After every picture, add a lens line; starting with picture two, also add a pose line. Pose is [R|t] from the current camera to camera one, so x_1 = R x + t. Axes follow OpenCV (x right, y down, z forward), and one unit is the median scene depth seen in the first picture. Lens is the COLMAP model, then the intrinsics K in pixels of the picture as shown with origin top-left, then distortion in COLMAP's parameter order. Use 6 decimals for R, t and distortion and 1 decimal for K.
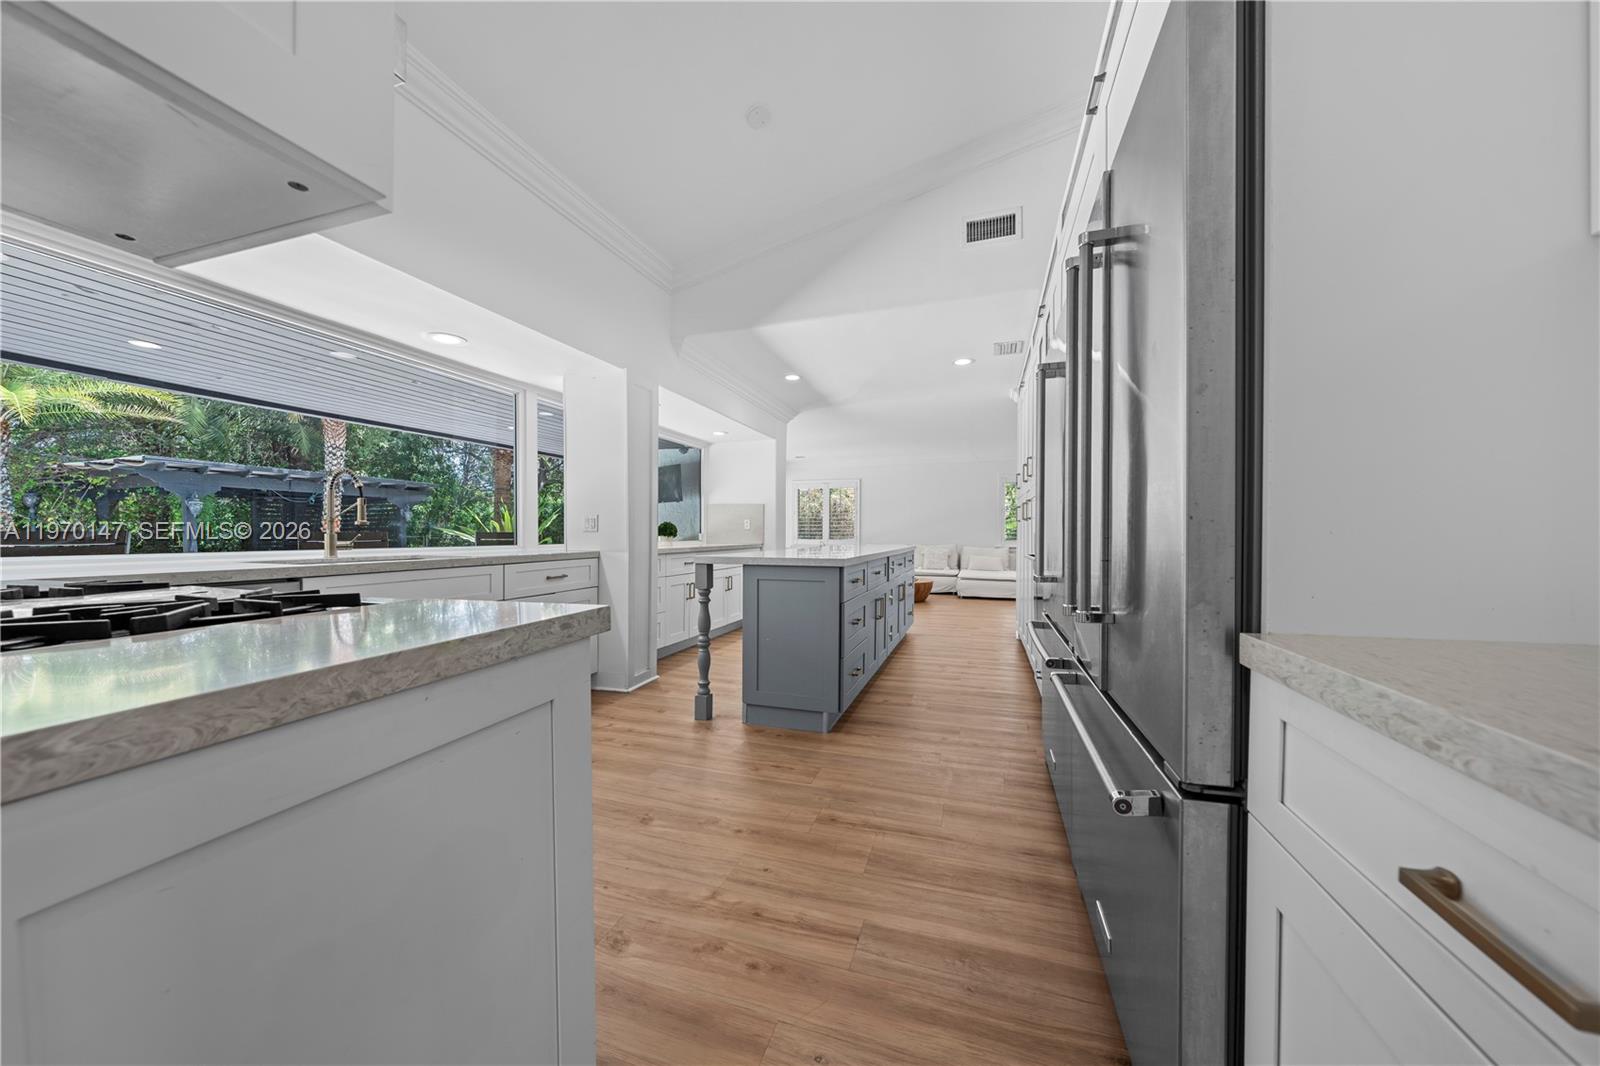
lens RADIAL K [[557.3, 0, 777.7], [0, 557.3, 541.4], [0, 0, 1]] dist [-0.000901, -0.000005]
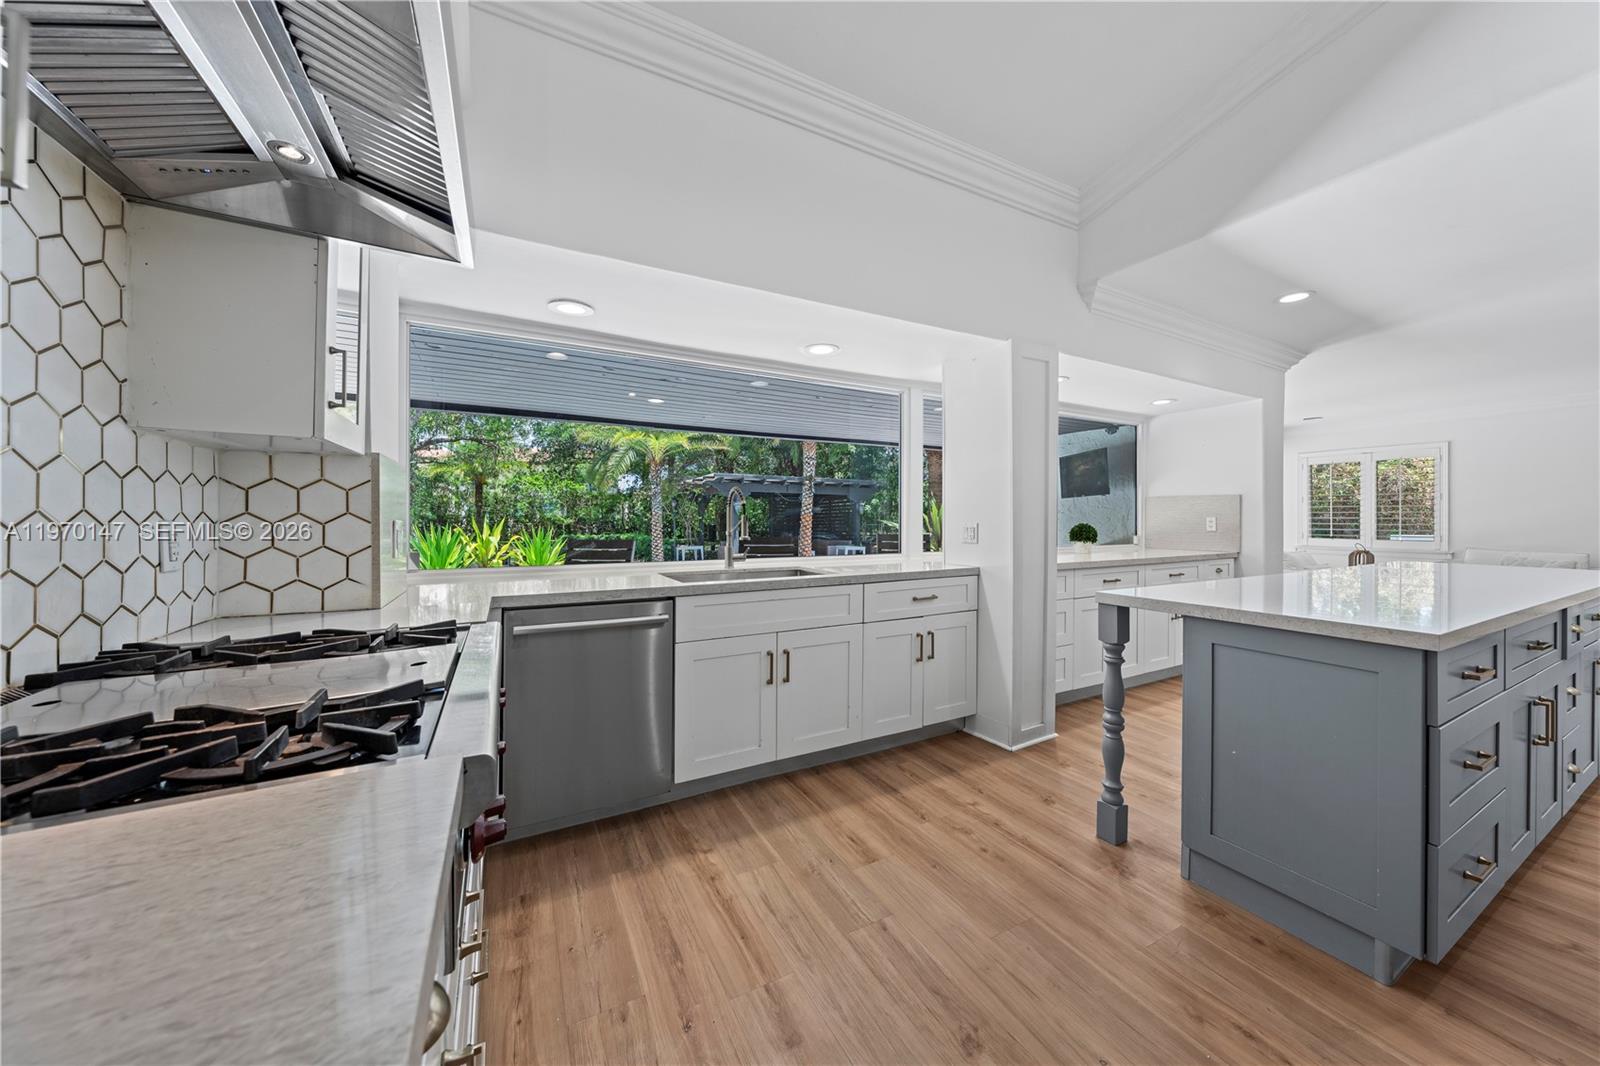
lens RADIAL K [[544.1, 0, 799.9], [0, 544.1, 523.4], [0, 0, 1]] dist [-0.002624, 0.000040]
pose [[0.752847, -0.003331, -0.658187, 0.010187], [-0.002141, 0.999970, -0.007510, -0.038988], [0.658192, 0.007063, 0.752817, 0.209972]]
